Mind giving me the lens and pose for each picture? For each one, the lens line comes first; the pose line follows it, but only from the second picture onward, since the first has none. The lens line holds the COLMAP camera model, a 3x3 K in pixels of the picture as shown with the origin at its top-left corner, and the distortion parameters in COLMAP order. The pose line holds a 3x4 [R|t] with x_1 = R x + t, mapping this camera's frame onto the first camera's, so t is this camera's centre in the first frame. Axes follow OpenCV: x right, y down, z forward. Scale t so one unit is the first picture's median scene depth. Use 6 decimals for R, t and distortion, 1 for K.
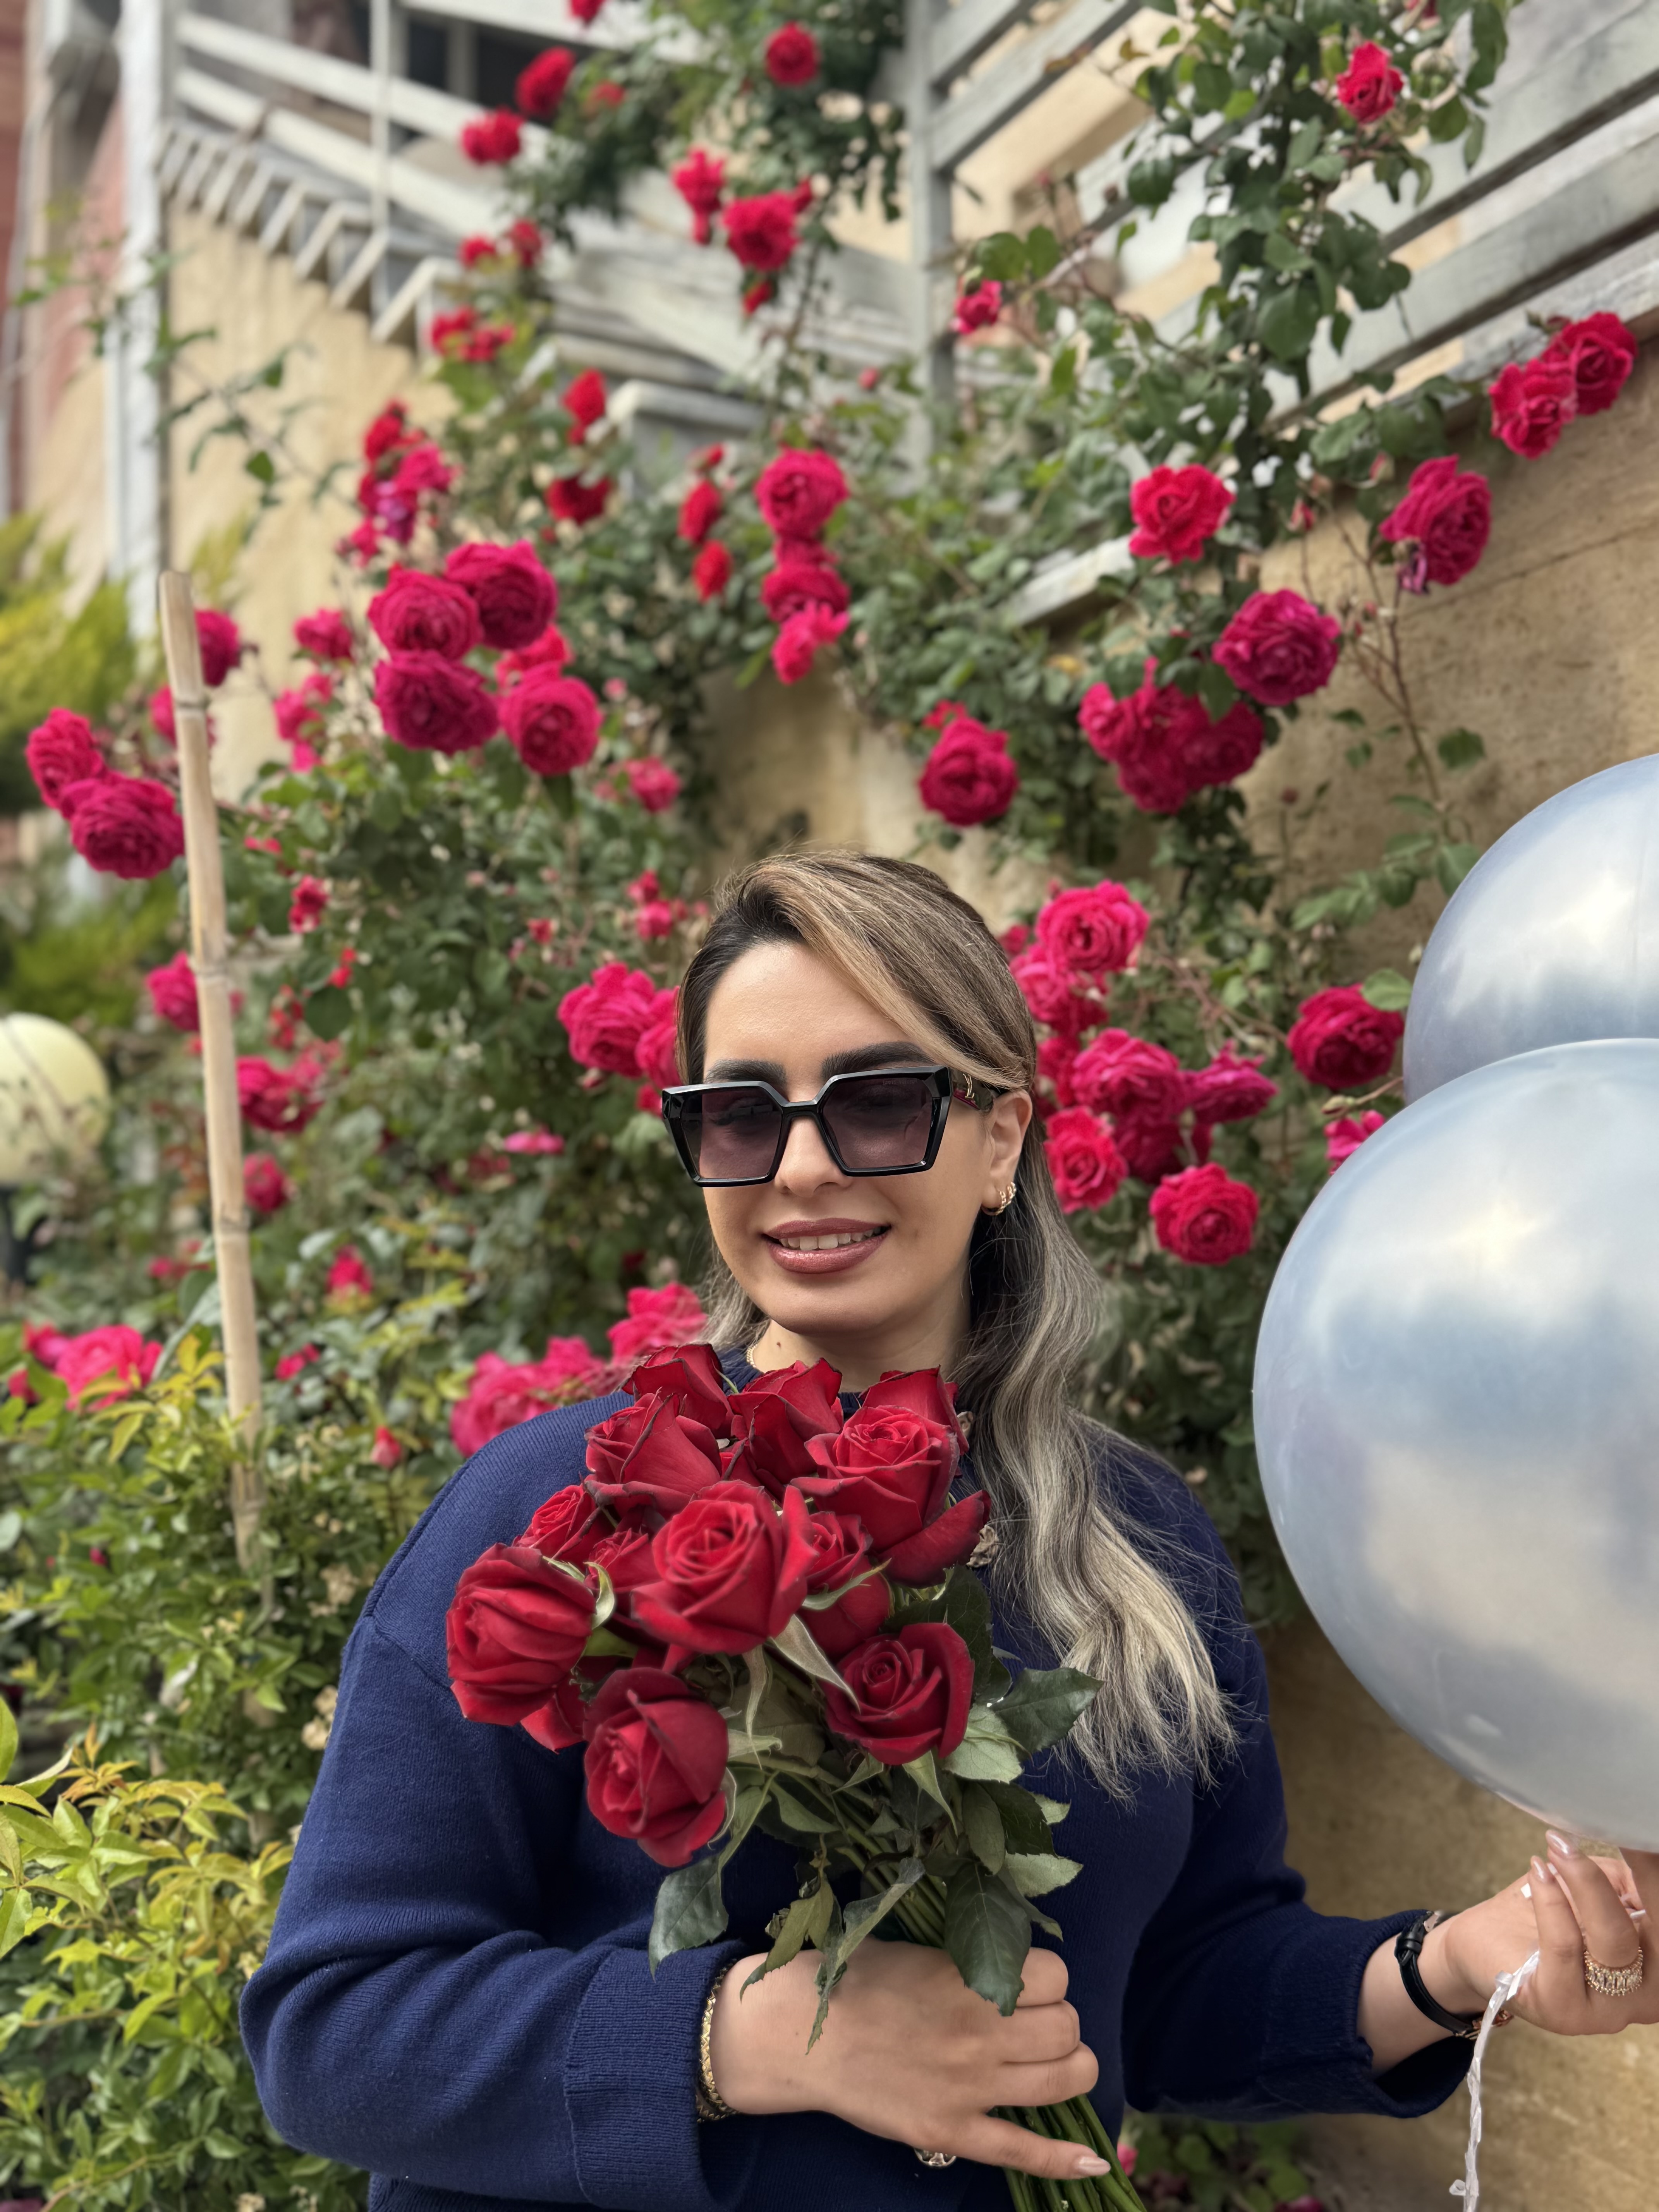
lens RADIAL K [[2281.2, 0, 826.1], [0, 2281.2, 1101.8], [0, 0, 1]] dist [0.136788, -0.308136]
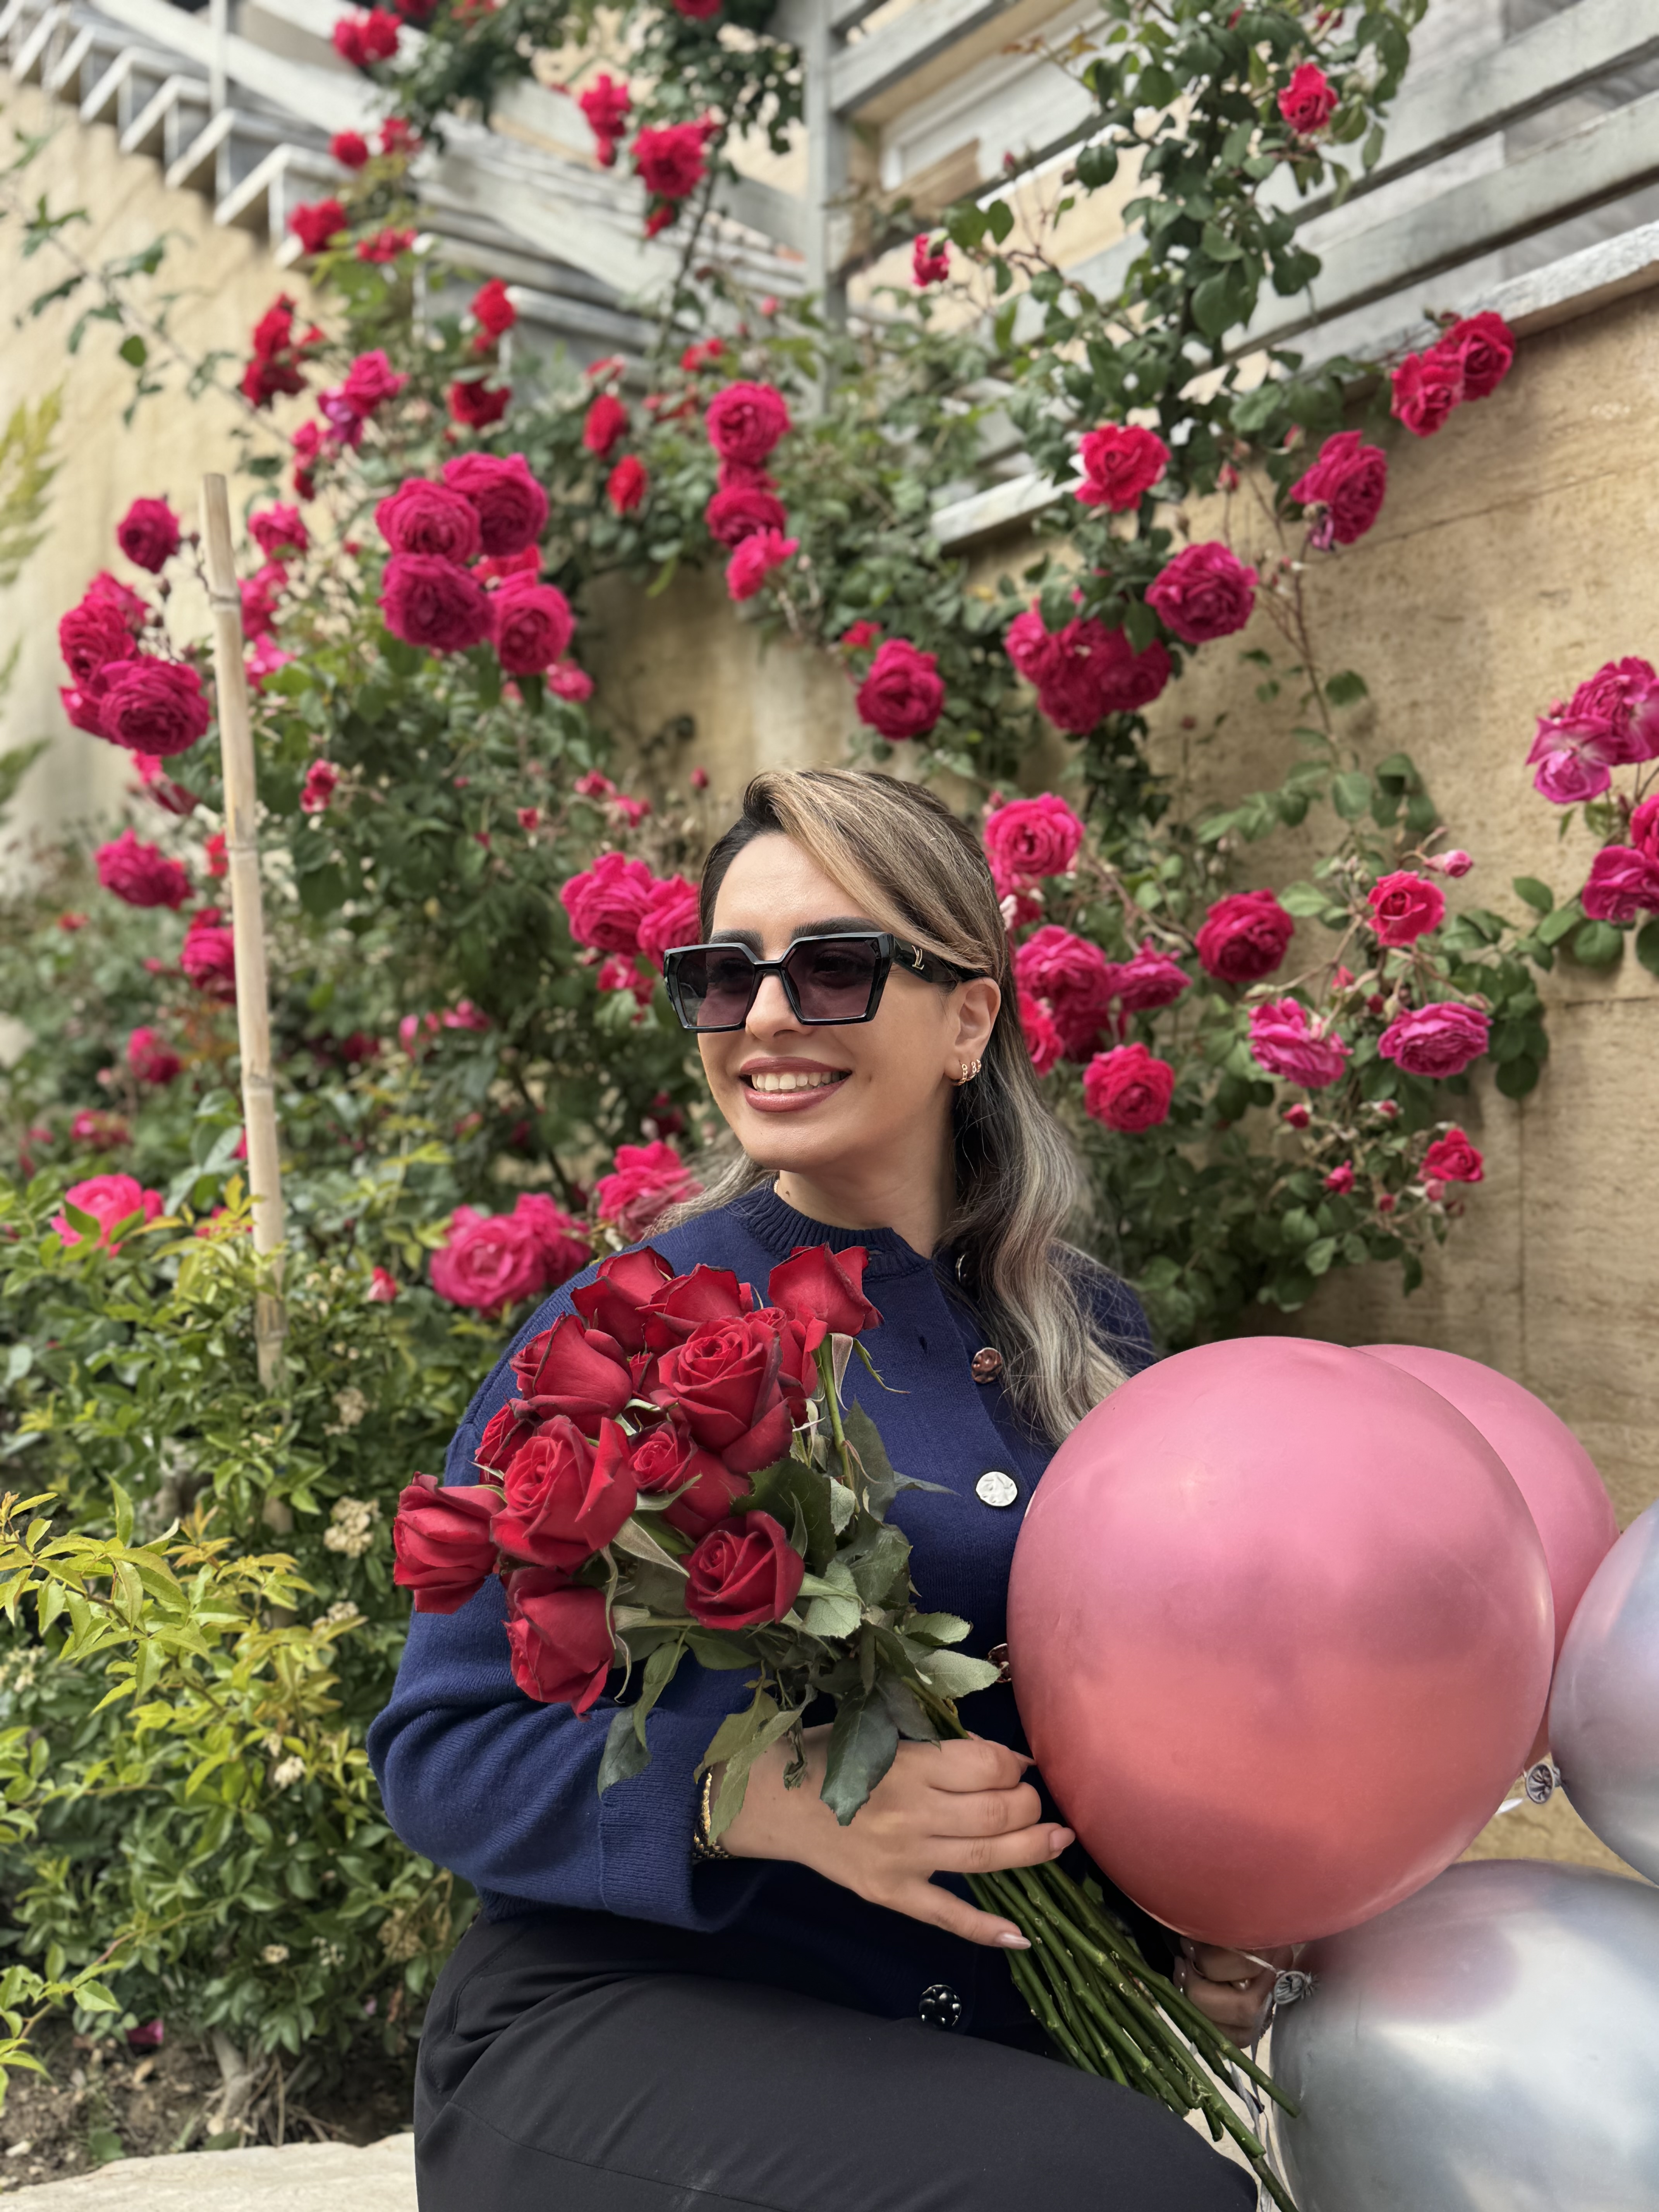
lens RADIAL K [[2292.4, 0, 840.4], [0, 2292.4, 1112.0], [0, 0, 1]] dist [0.127530, -0.296515]
pose [[0.991965, 0.018402, 0.125168, -0.111041], [-0.023938, 0.998794, 0.042870, 0.013713], [-0.124229, -0.045522, 0.991209, -0.113666]]
